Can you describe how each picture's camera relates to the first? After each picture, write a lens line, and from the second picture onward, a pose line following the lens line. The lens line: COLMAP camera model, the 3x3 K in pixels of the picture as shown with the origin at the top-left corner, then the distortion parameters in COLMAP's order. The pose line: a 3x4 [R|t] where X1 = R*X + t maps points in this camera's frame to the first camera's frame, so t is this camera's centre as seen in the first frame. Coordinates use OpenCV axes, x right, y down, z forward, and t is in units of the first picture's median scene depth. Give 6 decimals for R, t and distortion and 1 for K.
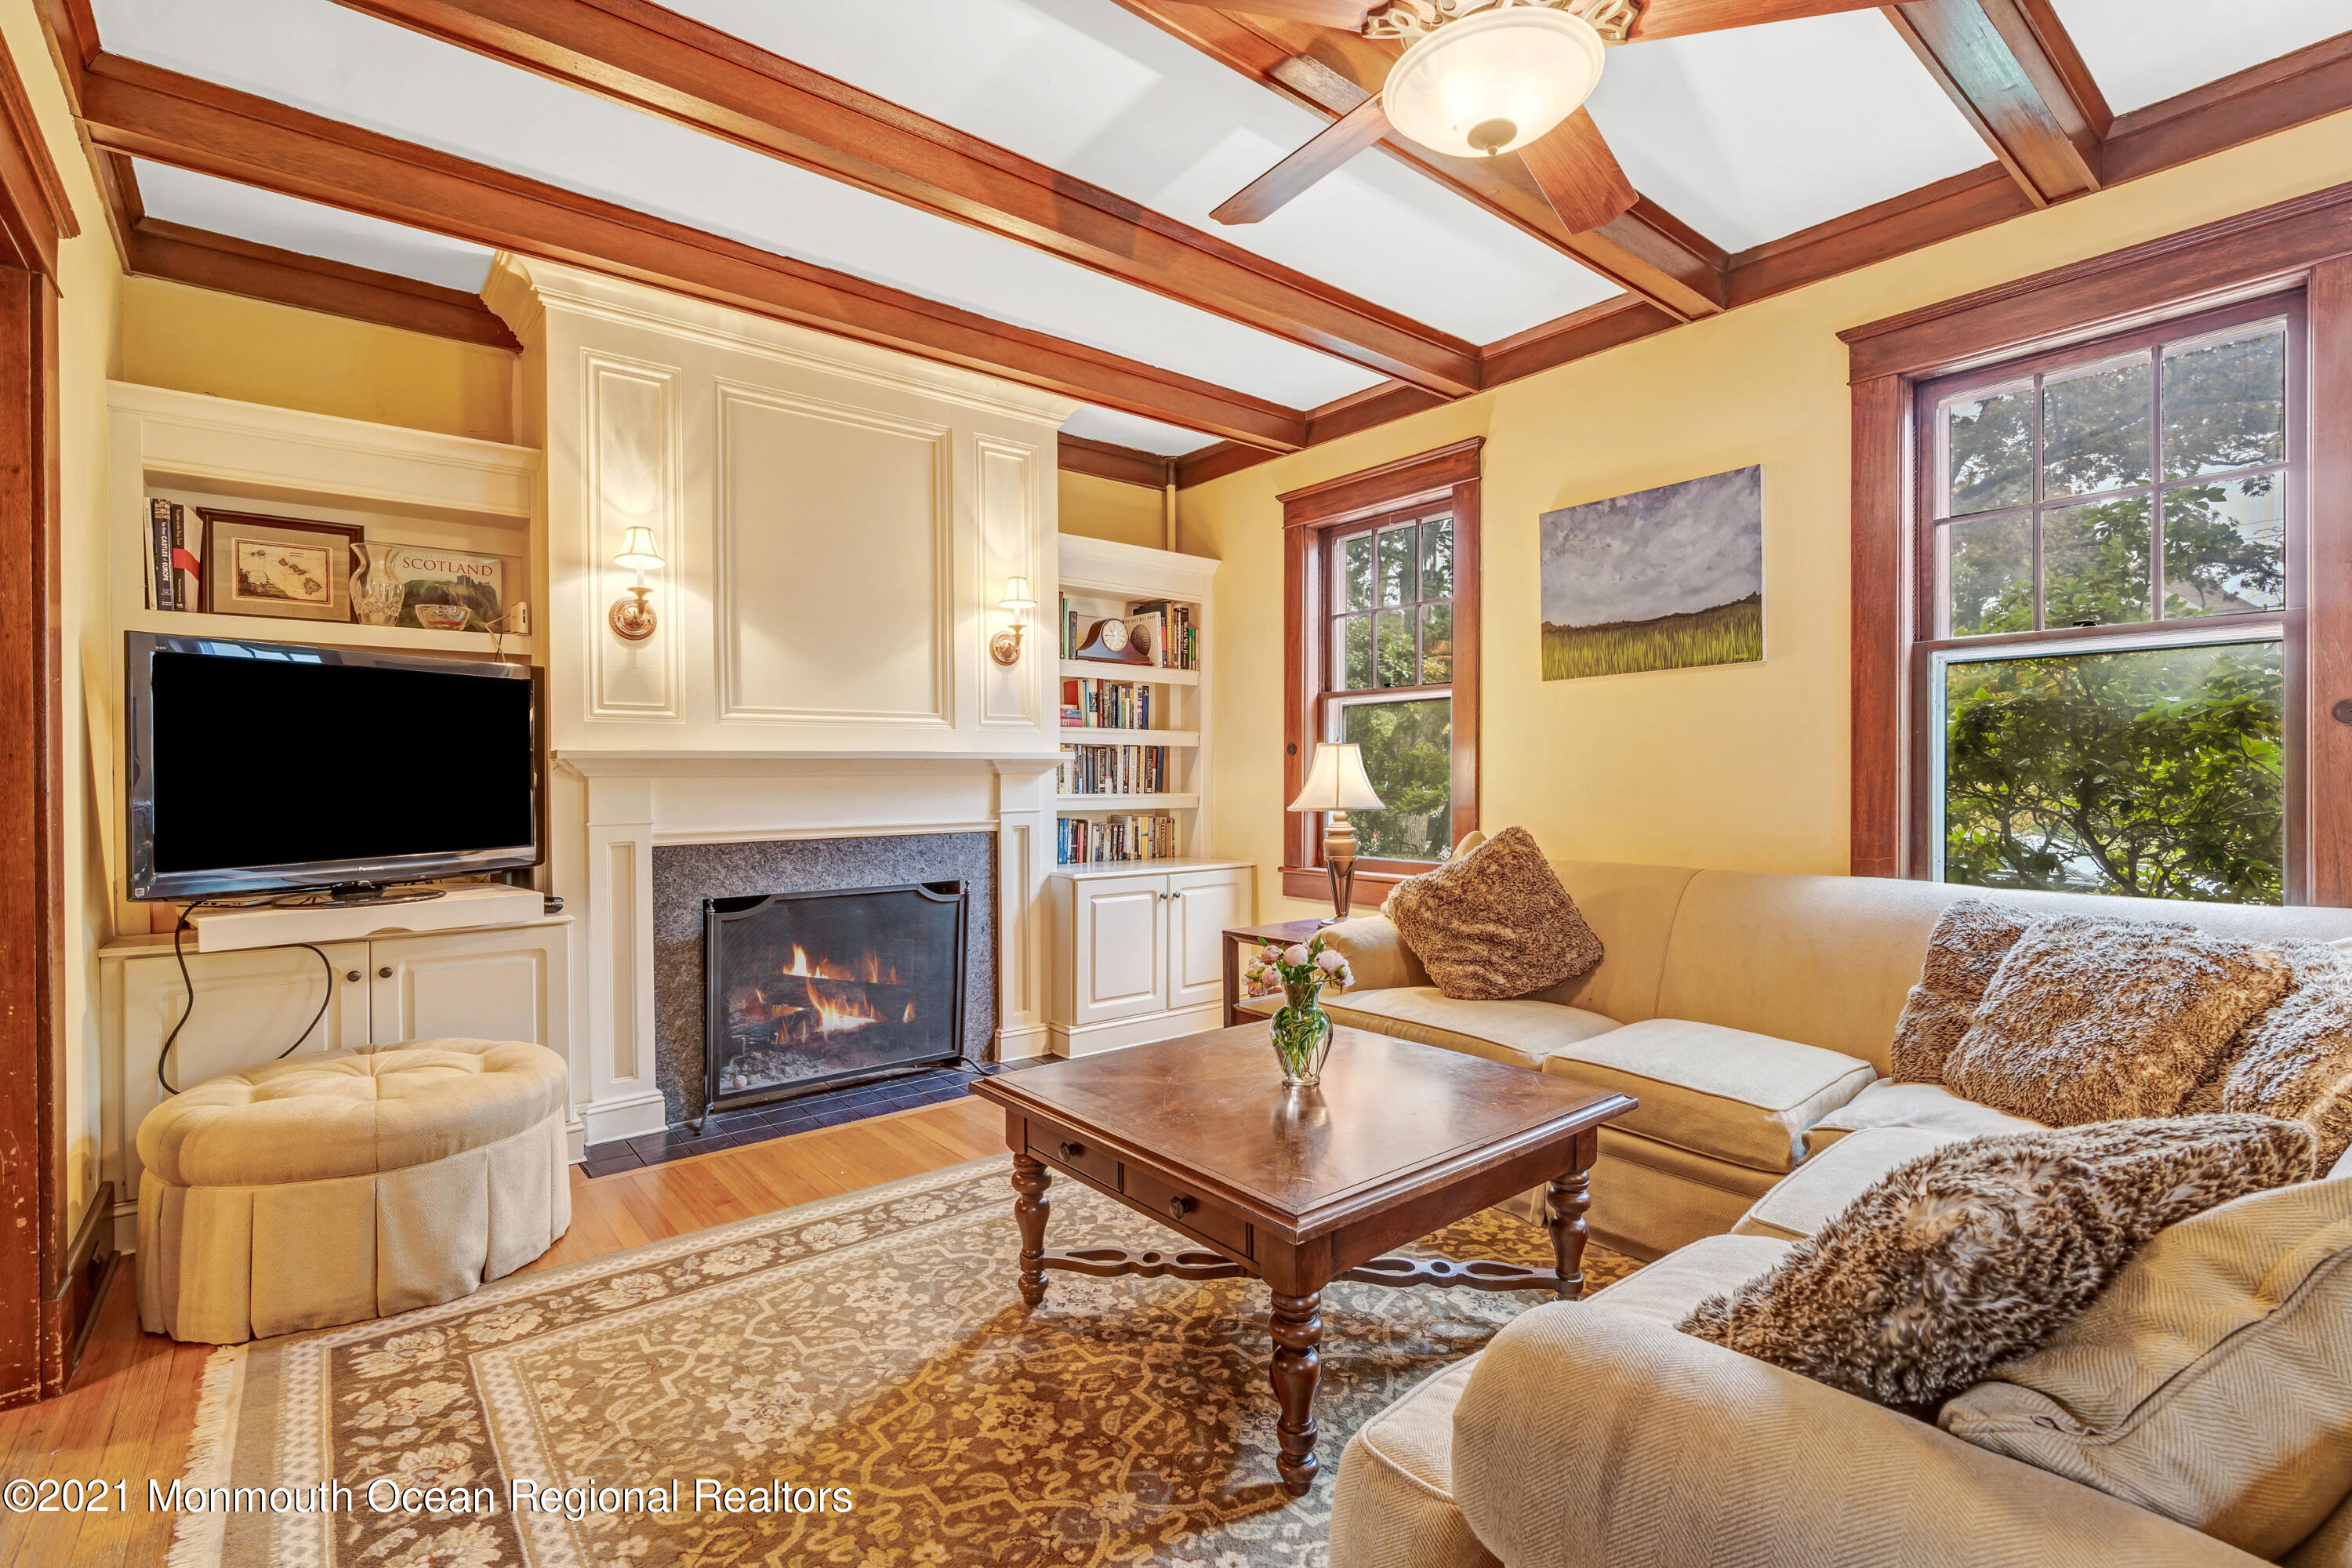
lens RADIAL K [[1068.8, 0, 1184.0], [0, 1068.8, 795.0], [0, 0, 1]] dist [-0.009668, 0.003278]
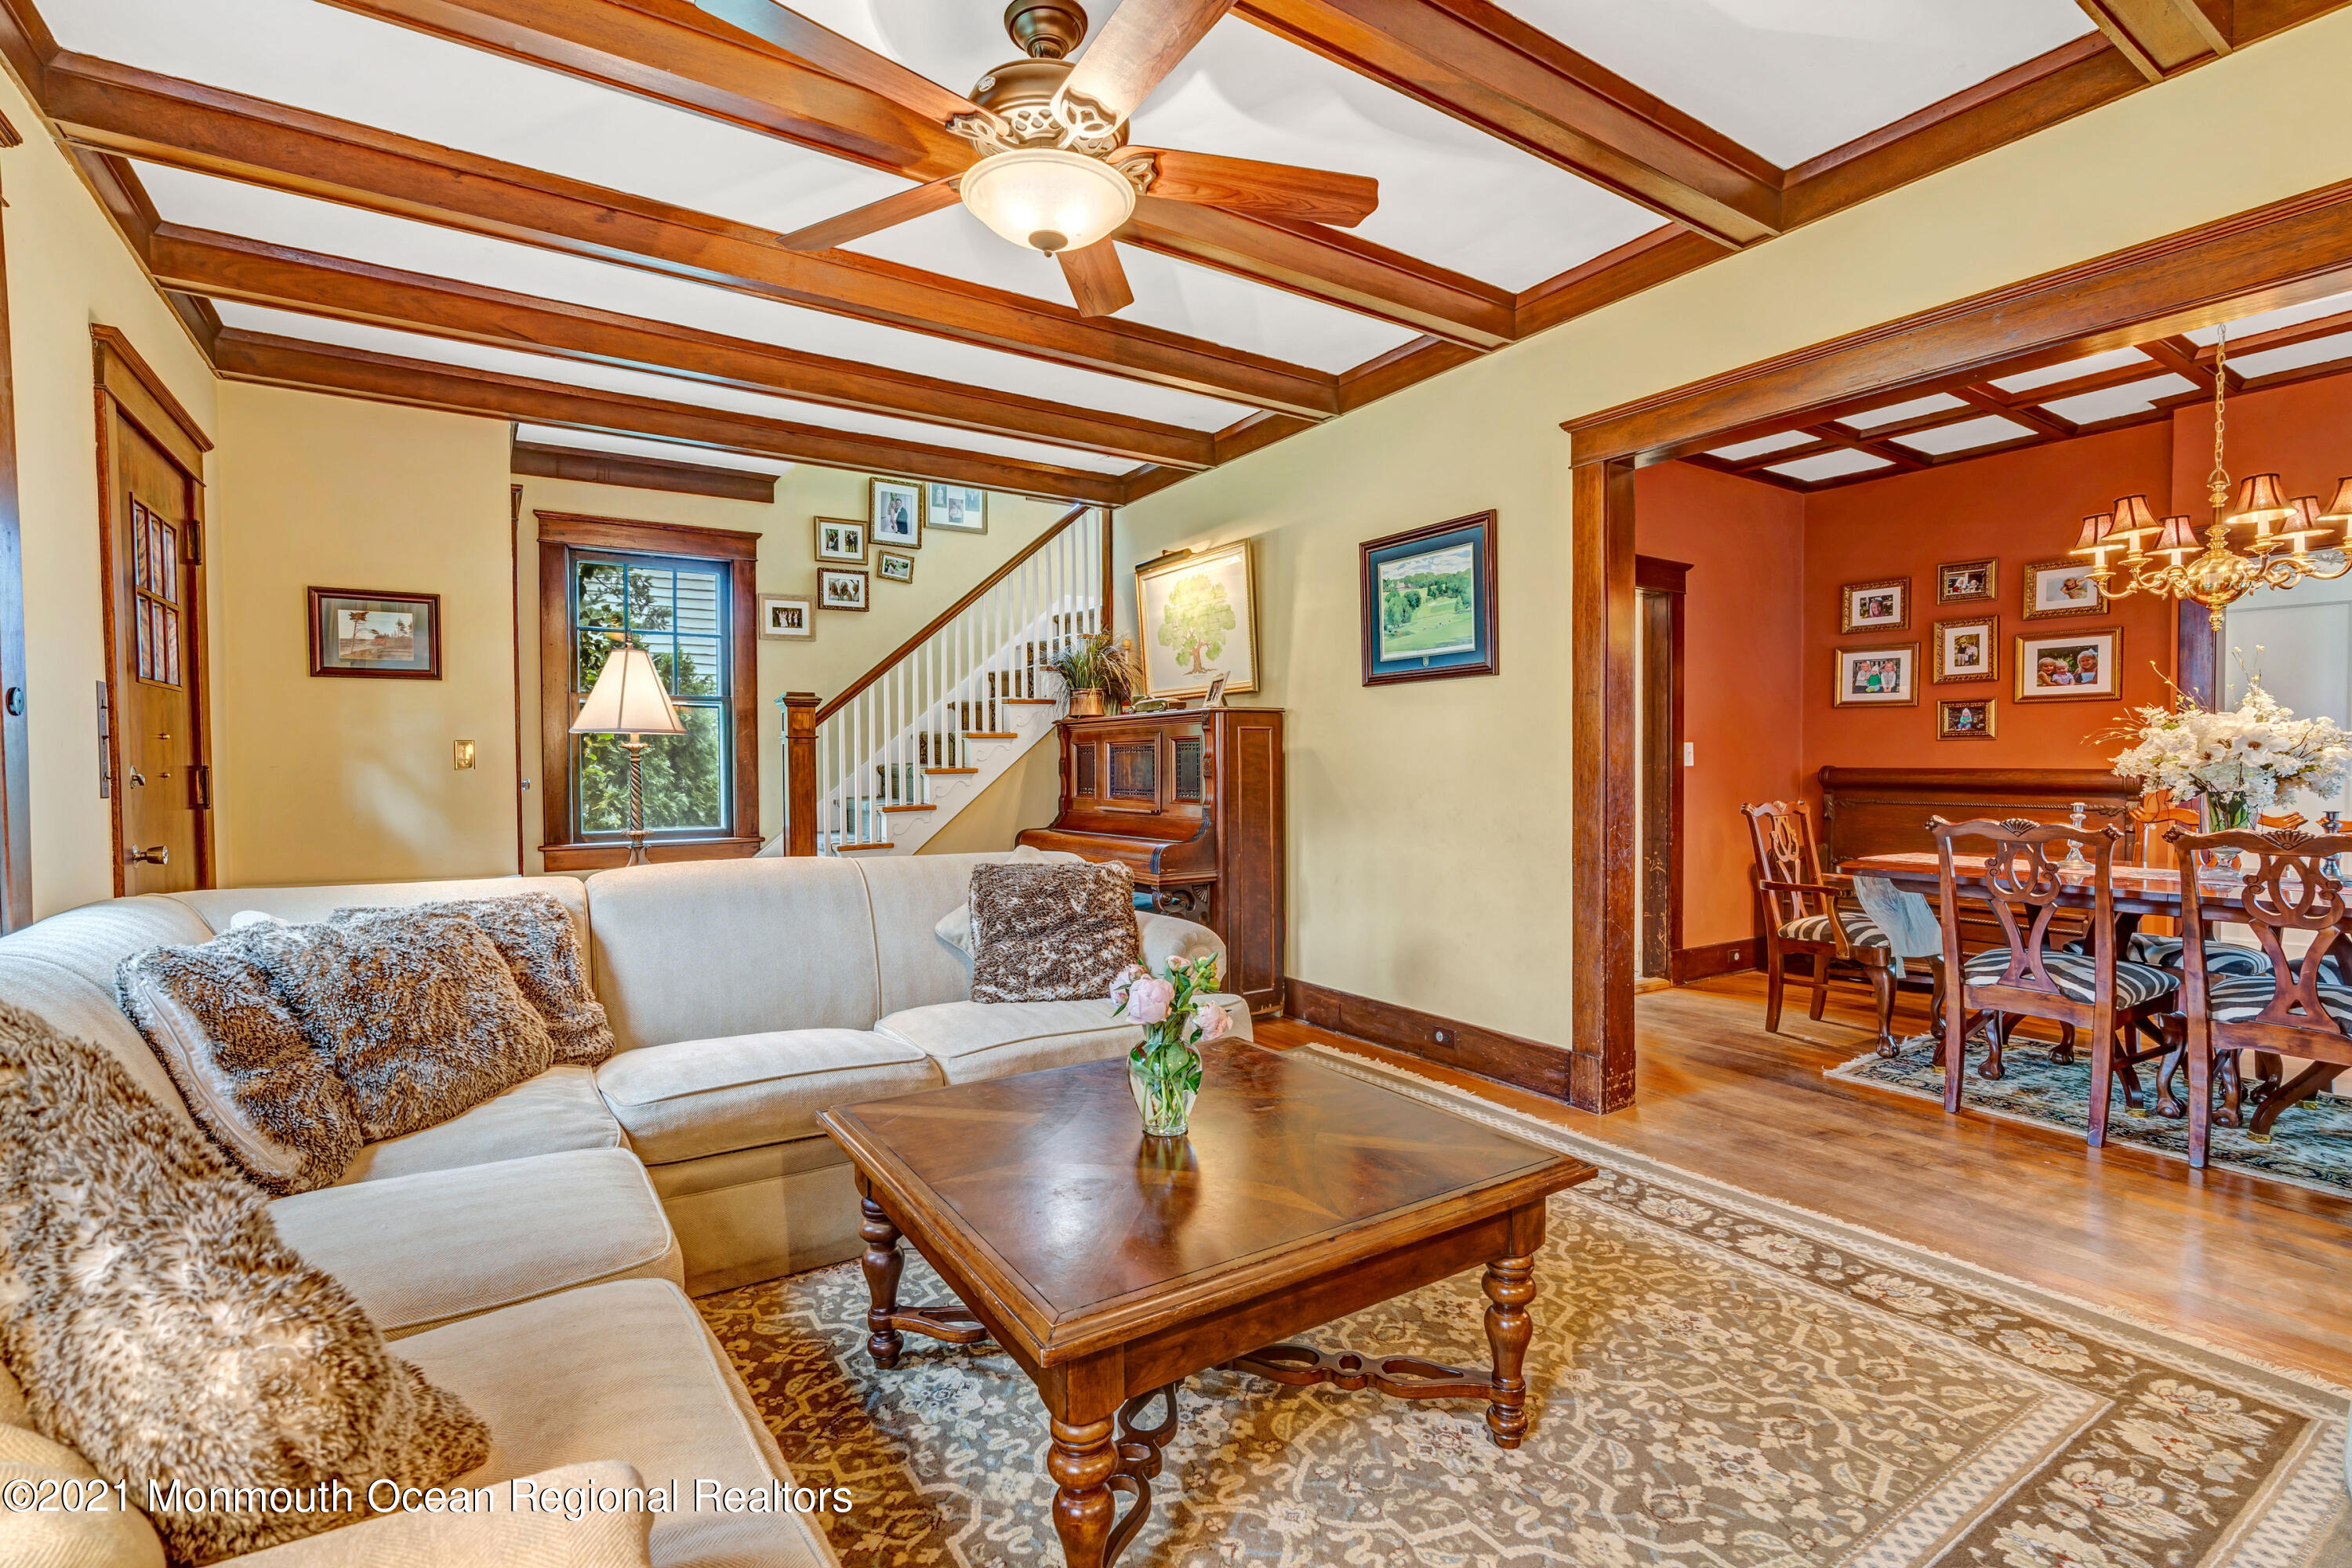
lens RADIAL K [[1068.8, 0, 1176.1], [0, 1068.8, 774.3], [0, 0, 1]] dist [-0.009668, 0.003278]
pose [[-0.993503, 0.009422, 0.113419, 0.002387], [0.012955, 0.999452, 0.030454, -0.021117], [-0.113070, 0.031725, -0.993080, 1.138635]]
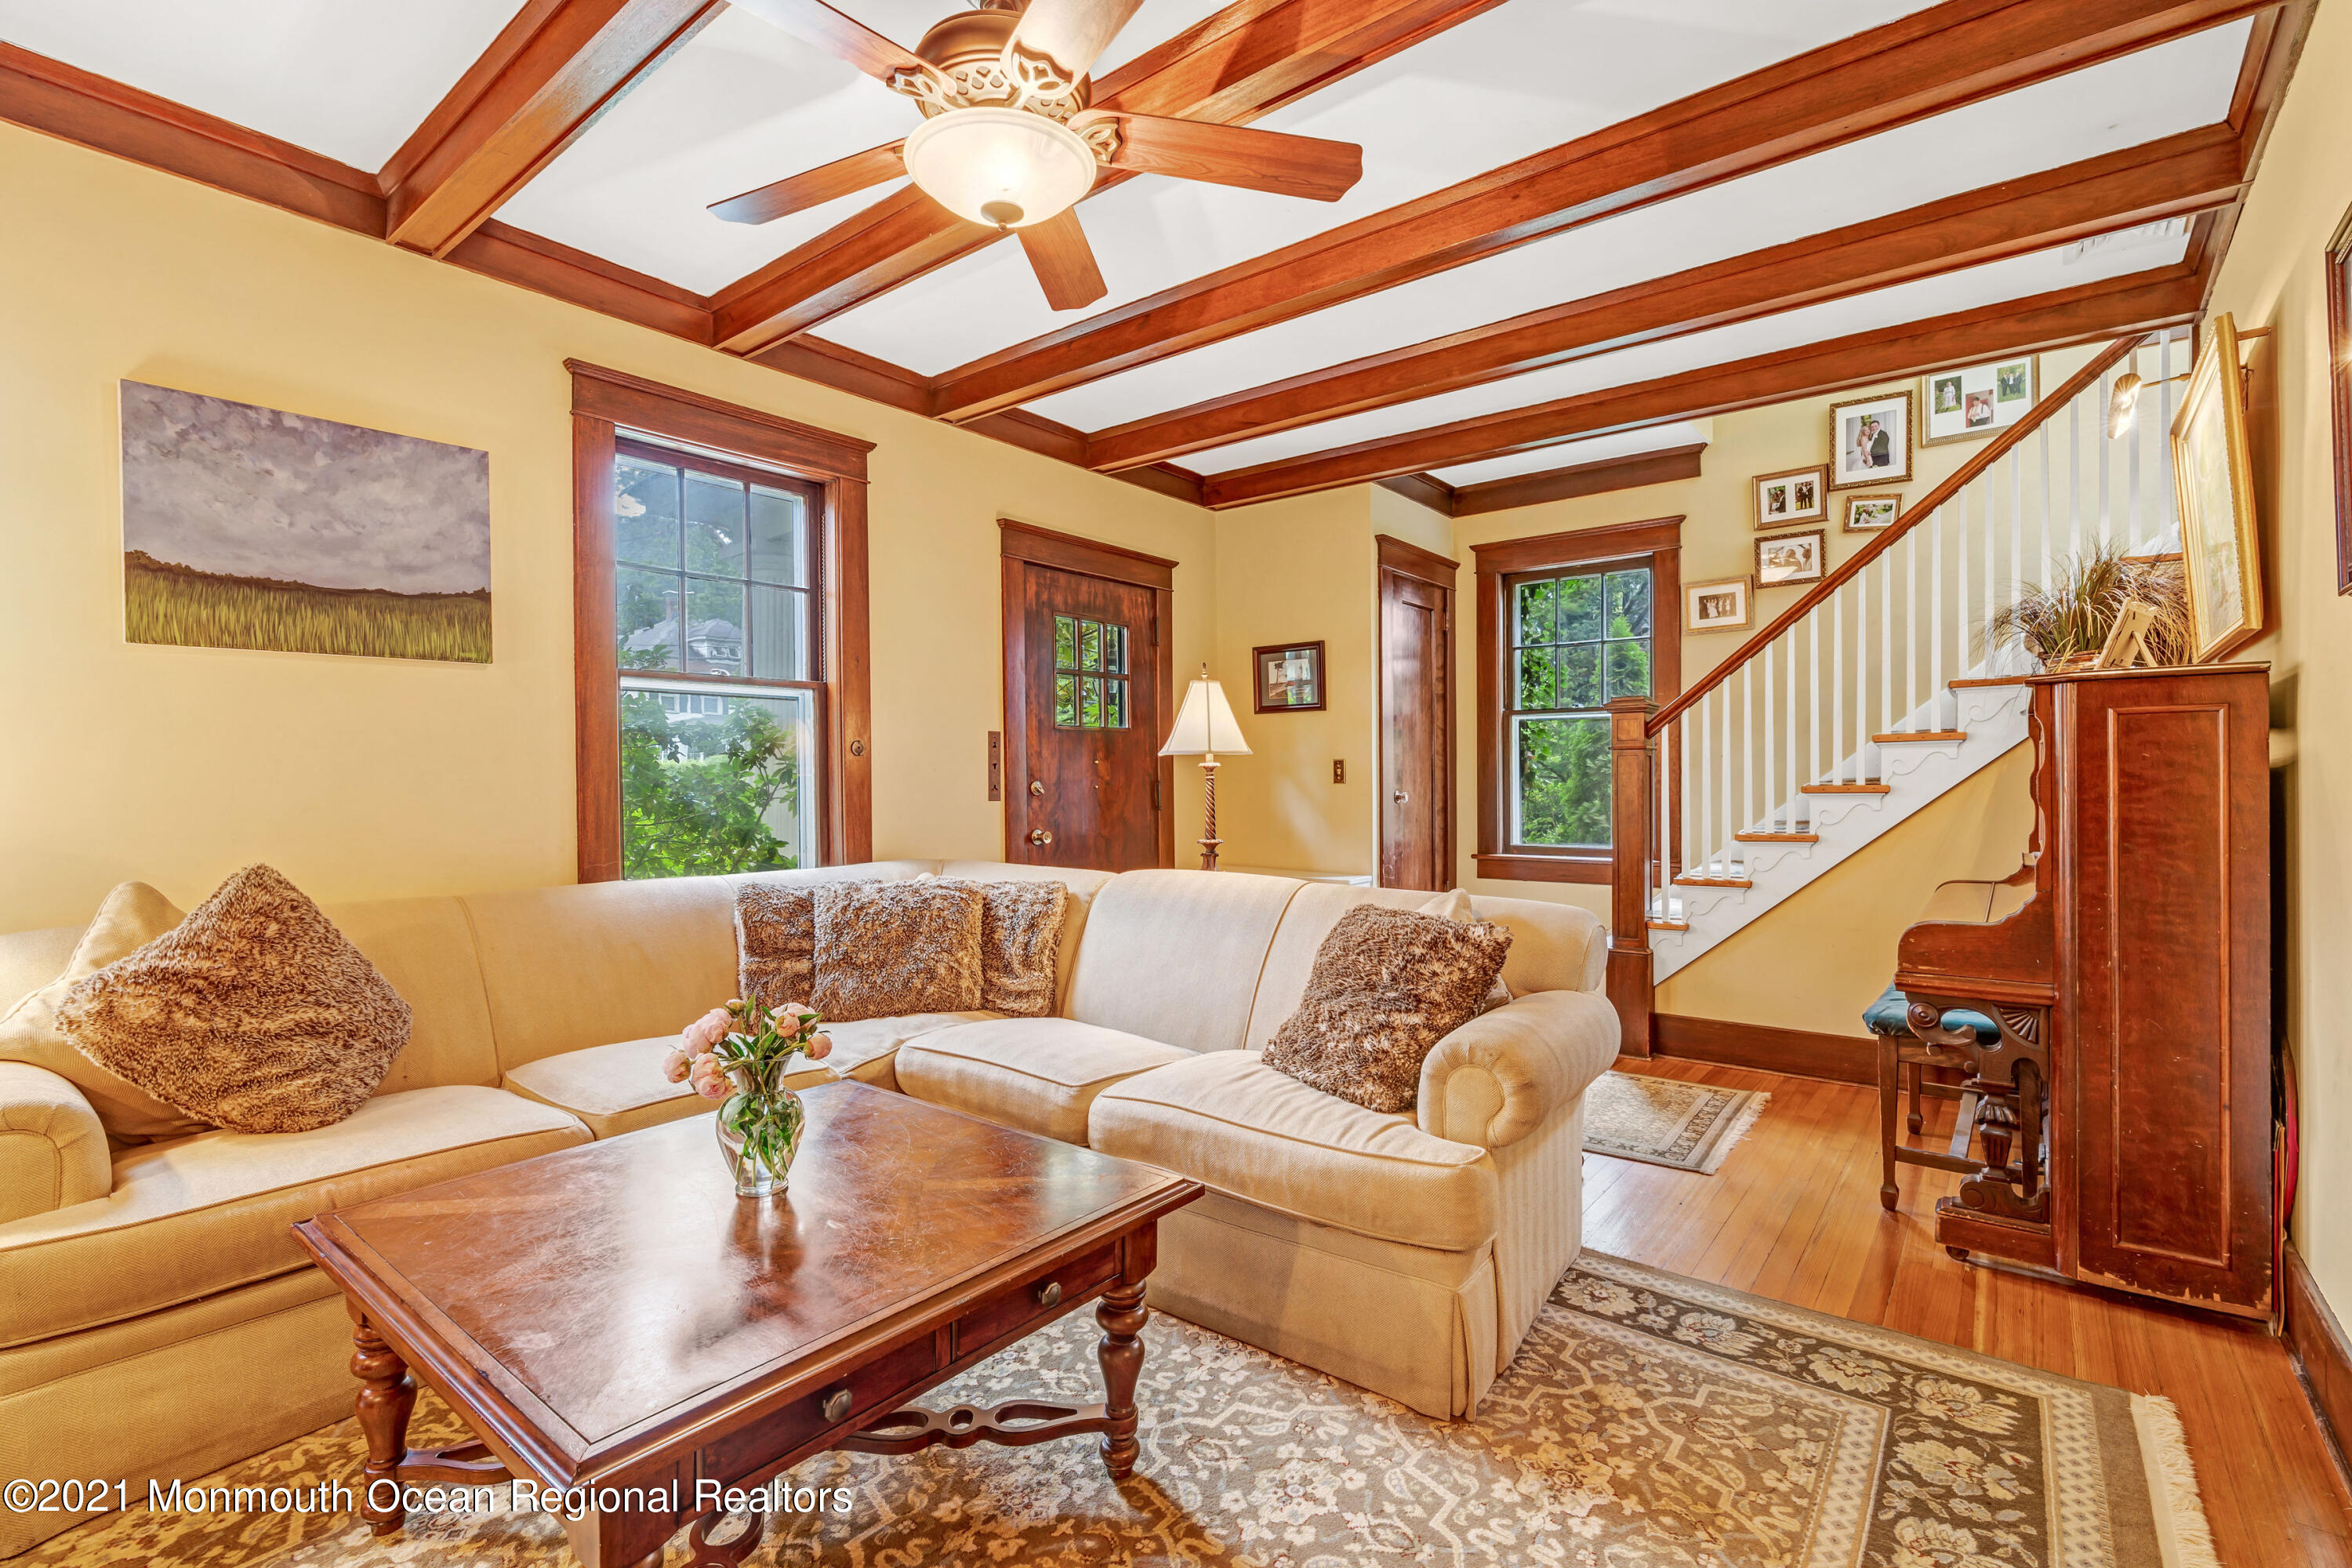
lens RADIAL K [[1068.8, 0, 1193.9], [0, 1068.8, 774.5], [0, 0, 1]] dist [-0.009668, 0.003278]
pose [[-0.206512, 0.010841, 0.978384, -0.434644], [0.024130, 0.999691, -0.005984, -0.008365], [-0.978146, 0.022372, -0.206710, 0.530162]]
